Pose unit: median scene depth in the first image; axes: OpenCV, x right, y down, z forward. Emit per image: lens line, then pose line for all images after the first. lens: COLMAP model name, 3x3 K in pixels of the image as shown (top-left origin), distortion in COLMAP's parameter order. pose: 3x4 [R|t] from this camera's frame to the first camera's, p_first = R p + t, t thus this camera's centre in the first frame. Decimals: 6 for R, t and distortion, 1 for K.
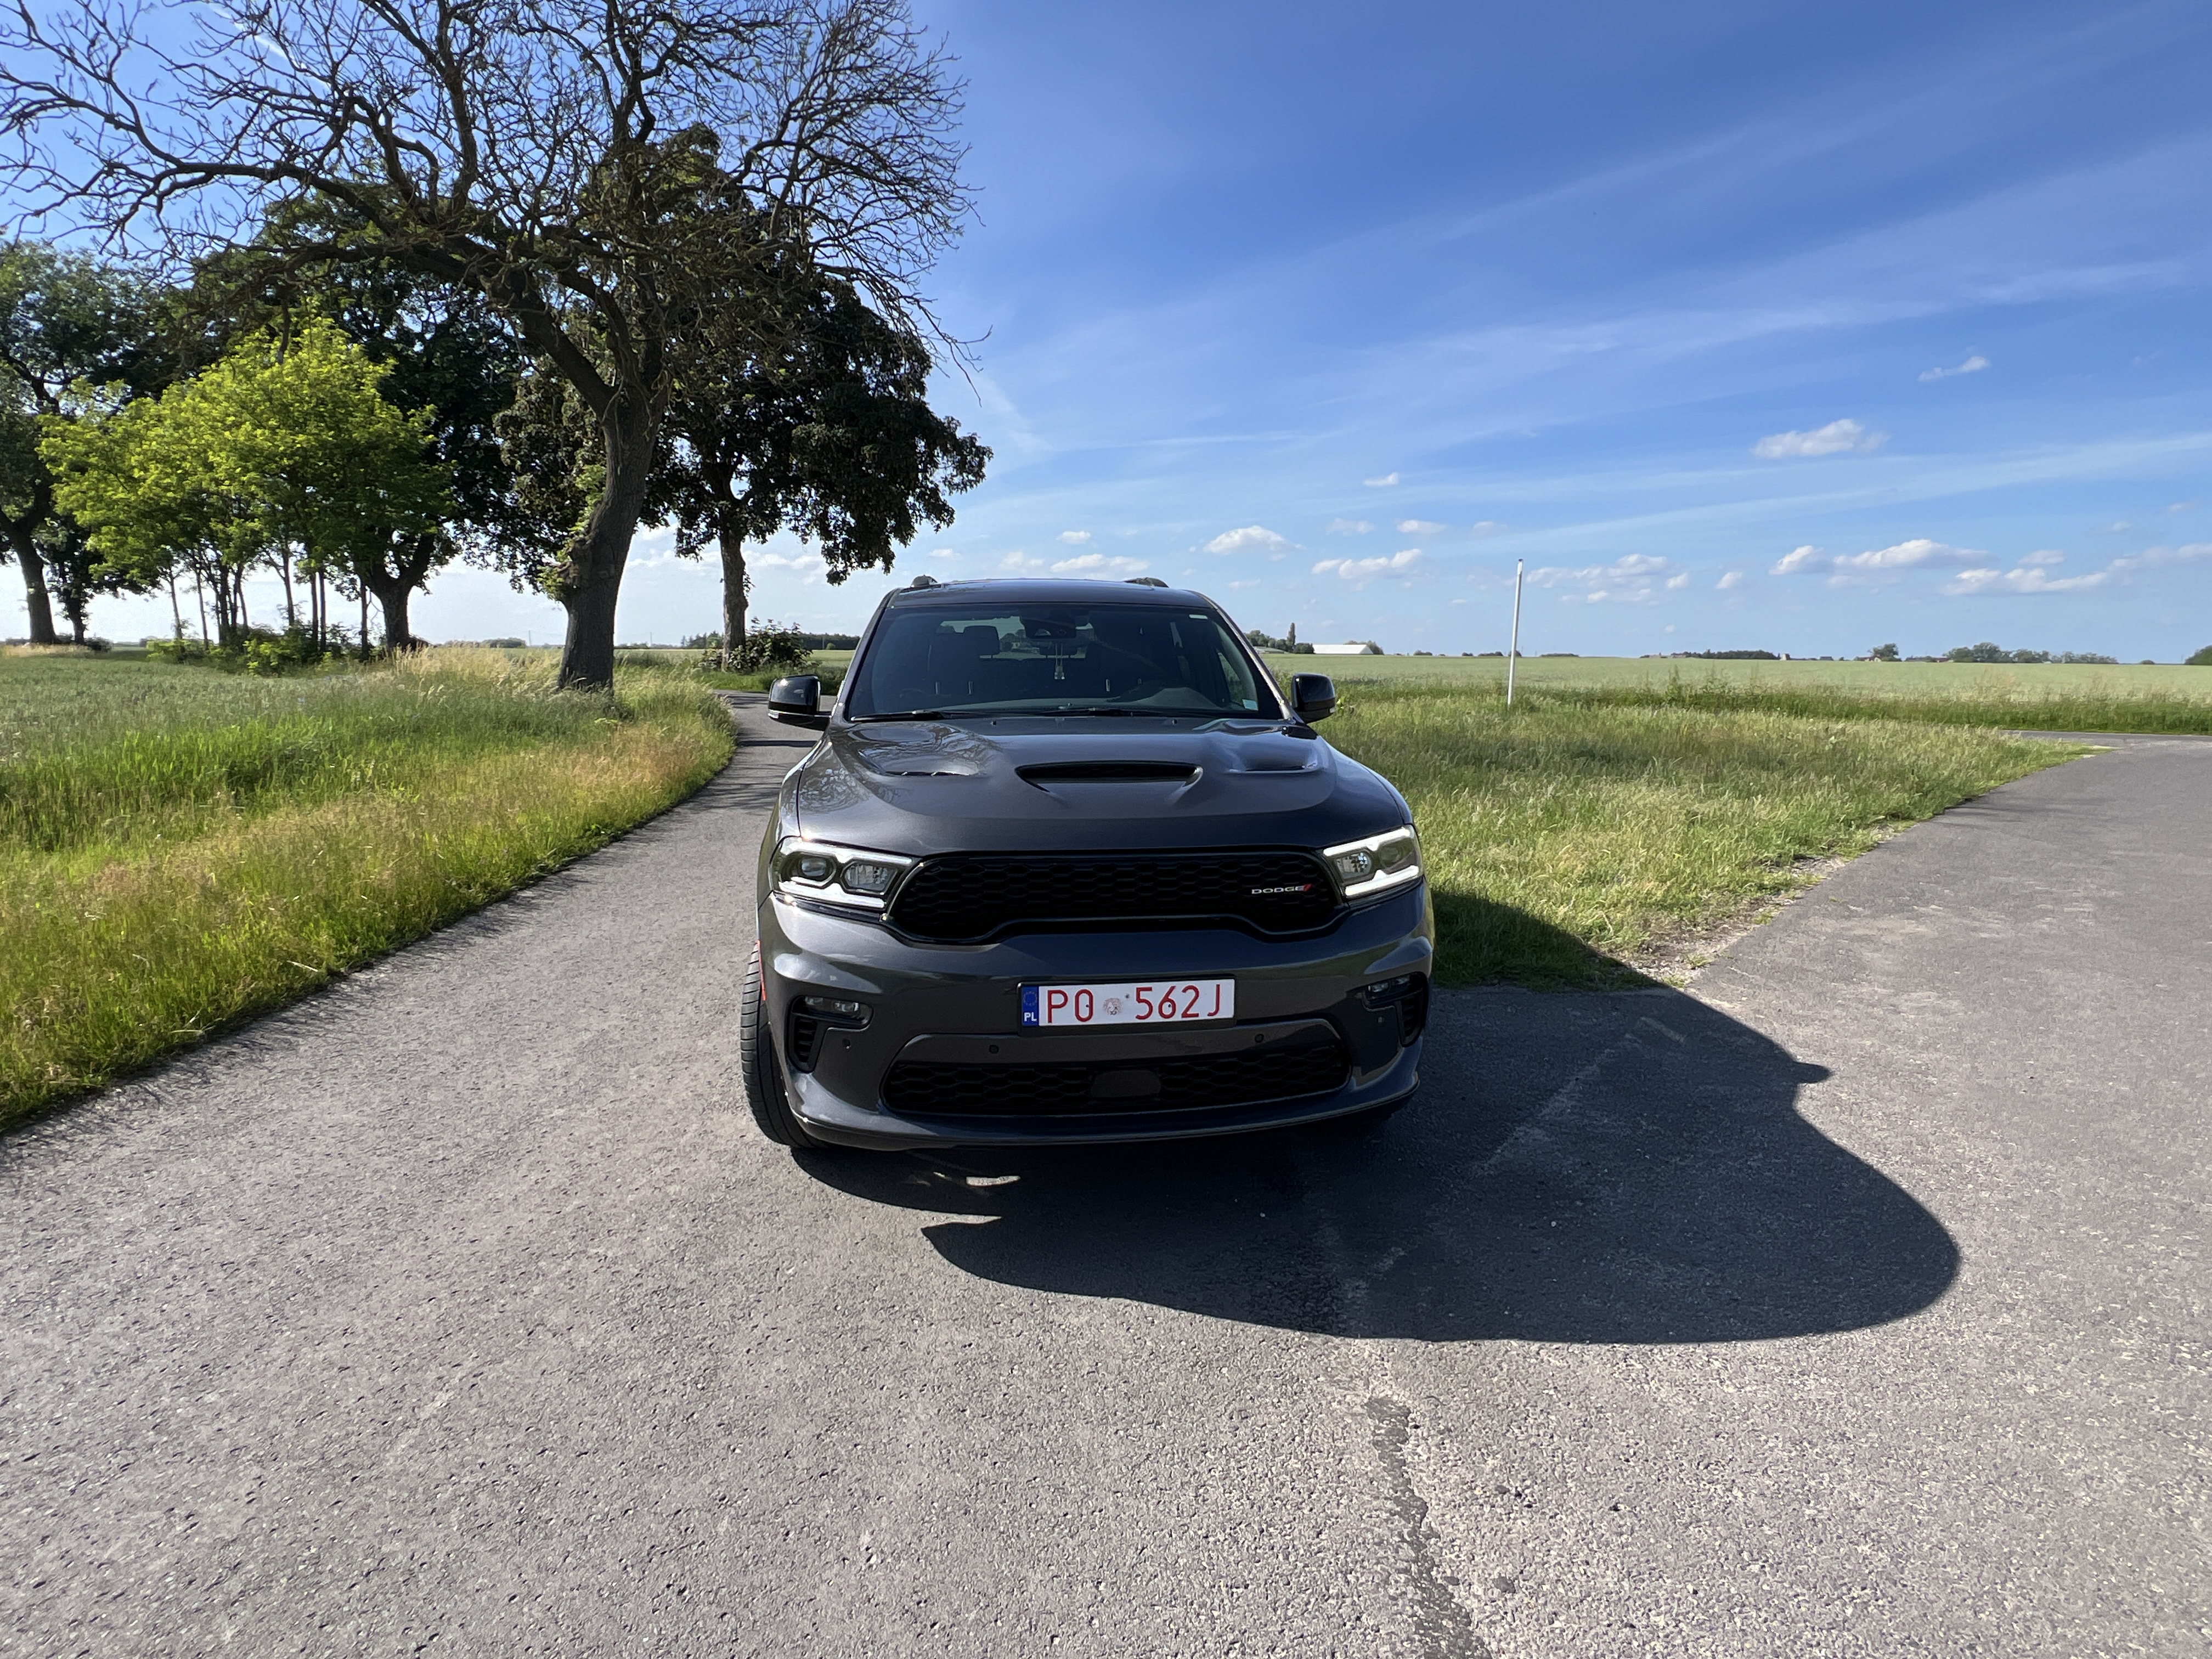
lens RADIAL K [[1211.4, 0, 1113.8], [0, 1211.4, 846.5], [0, 0, 1]] dist [-0.000709, 0.001496]
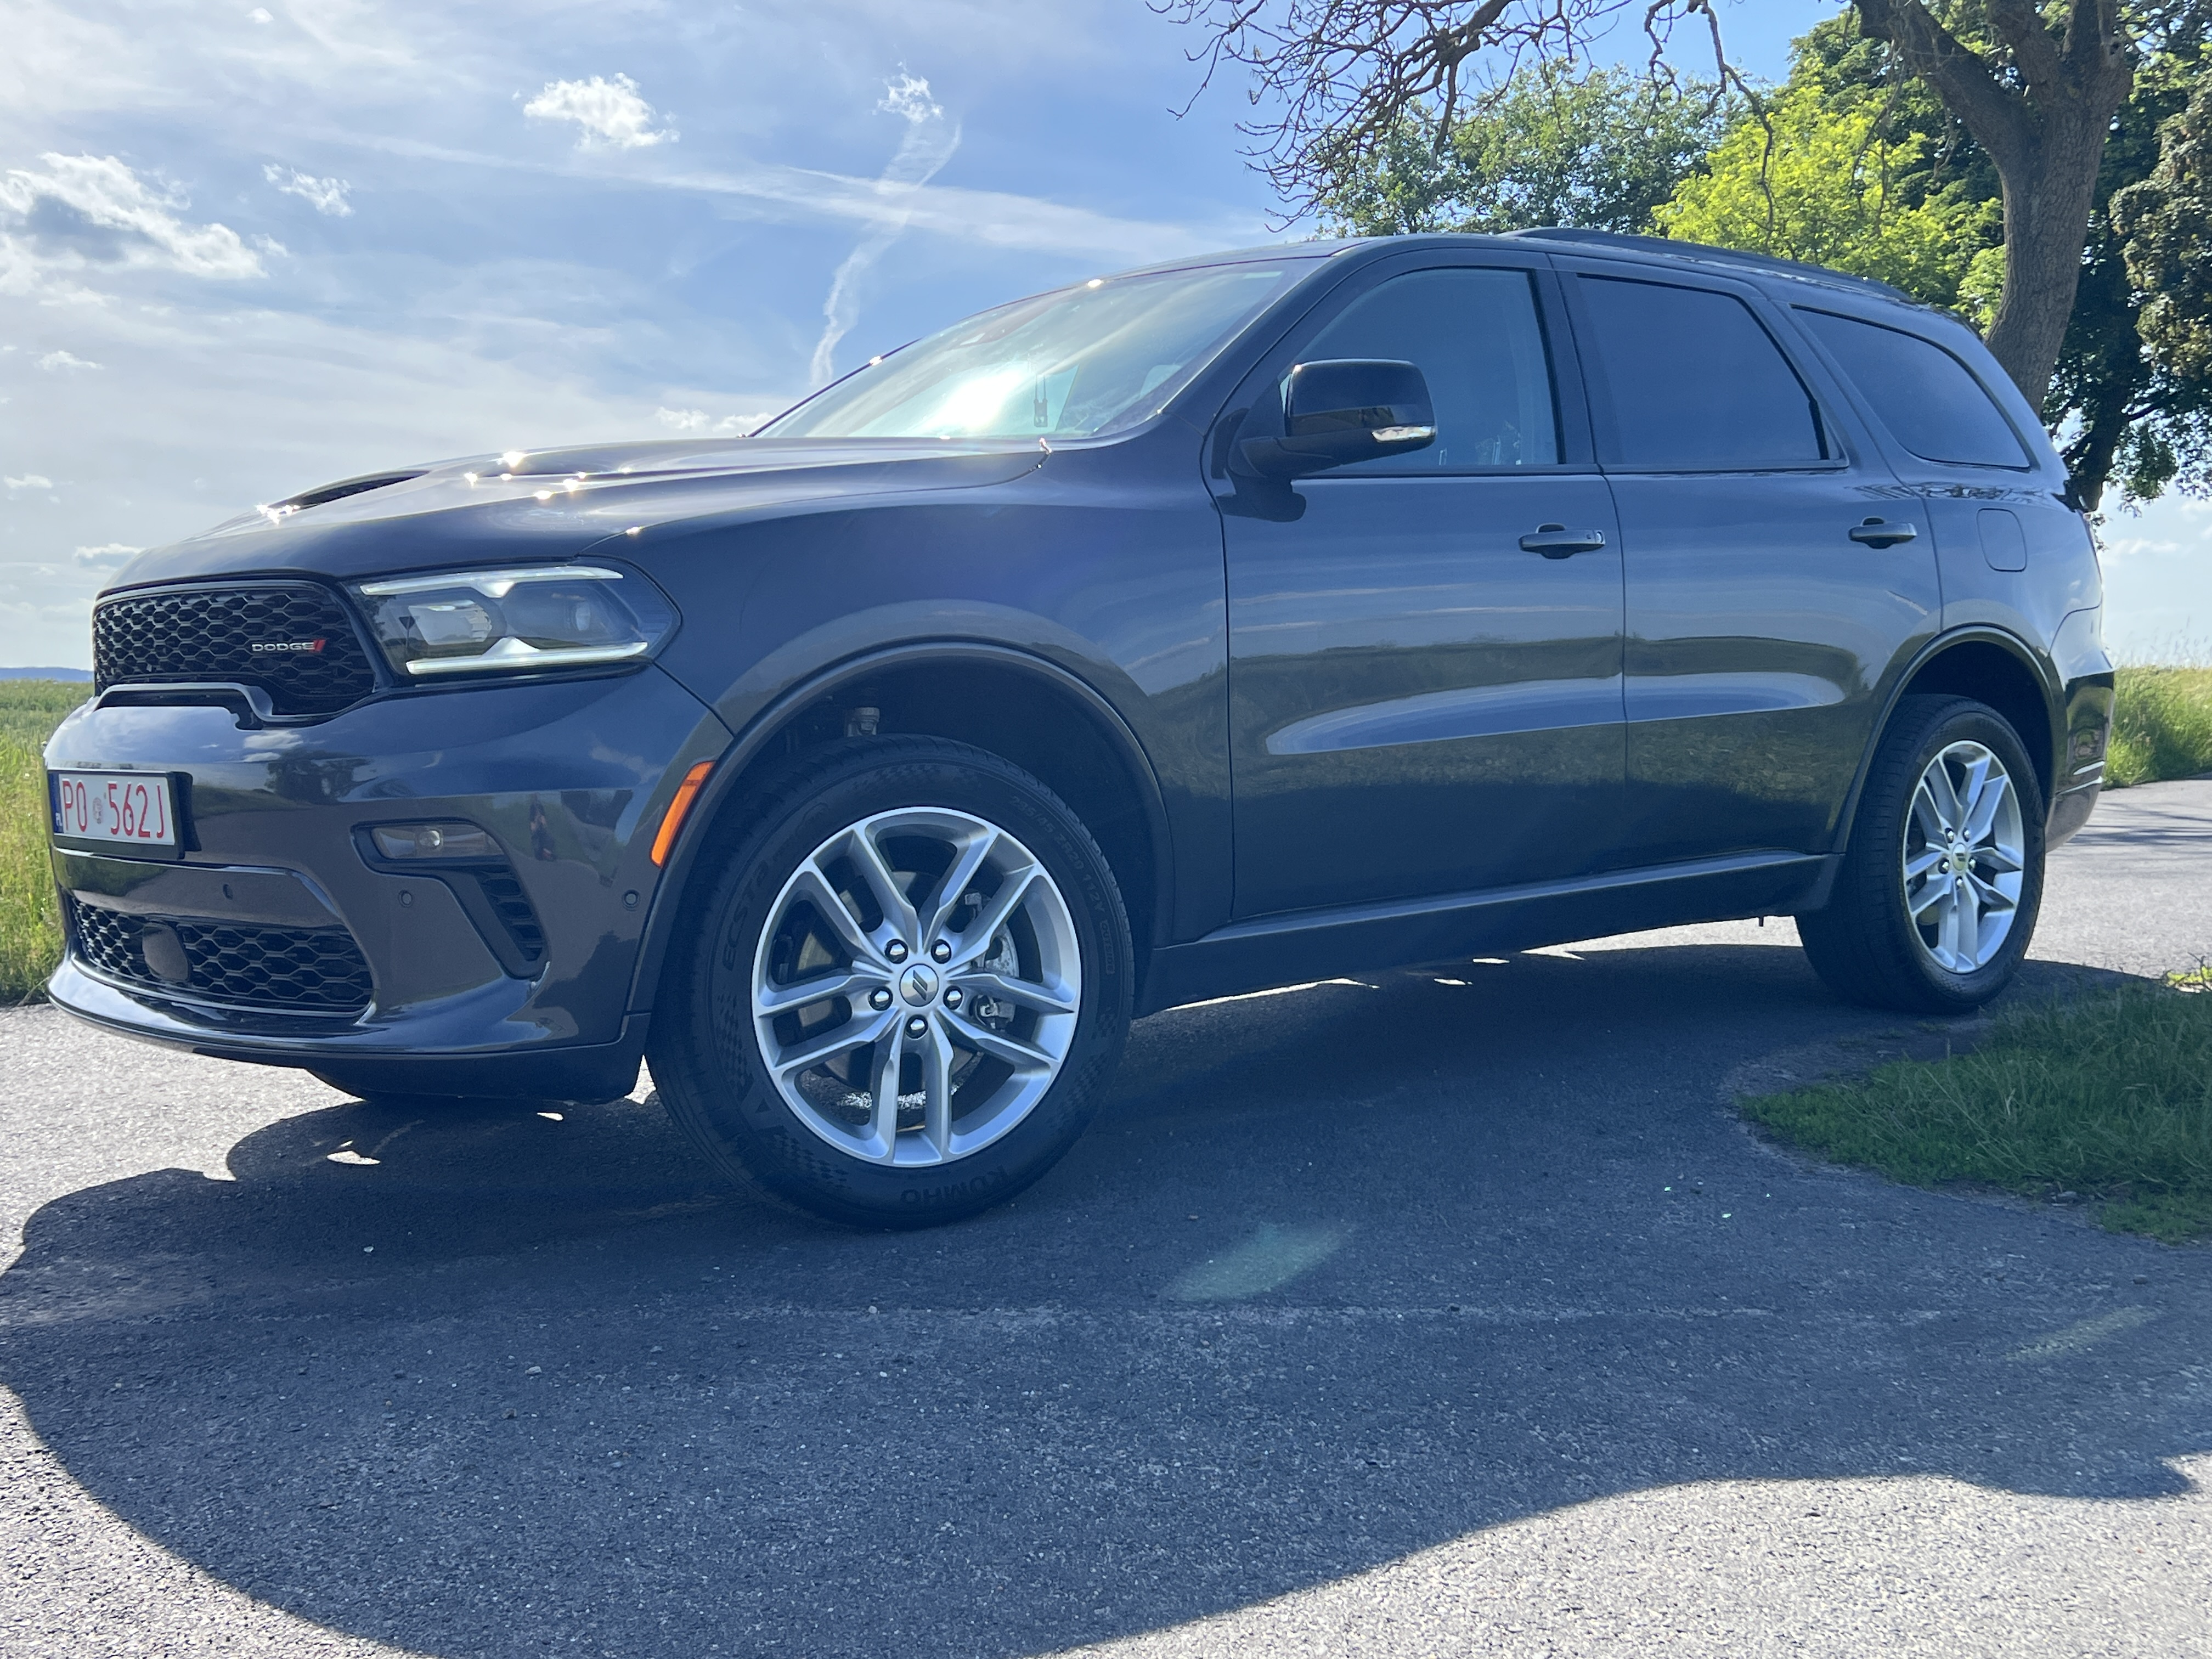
lens RADIAL K [[2428.1, 0, 1169.7], [0, 2428.1, 860.3], [0, 0, 1]] dist [0.037881, 0.000000]
pose [[0.564730, 0.040673, -0.824273, 0.888877], [-0.114683, 0.992962, -0.029576, 0.081292], [0.817268, 0.111232, 0.565420, 0.453820]]
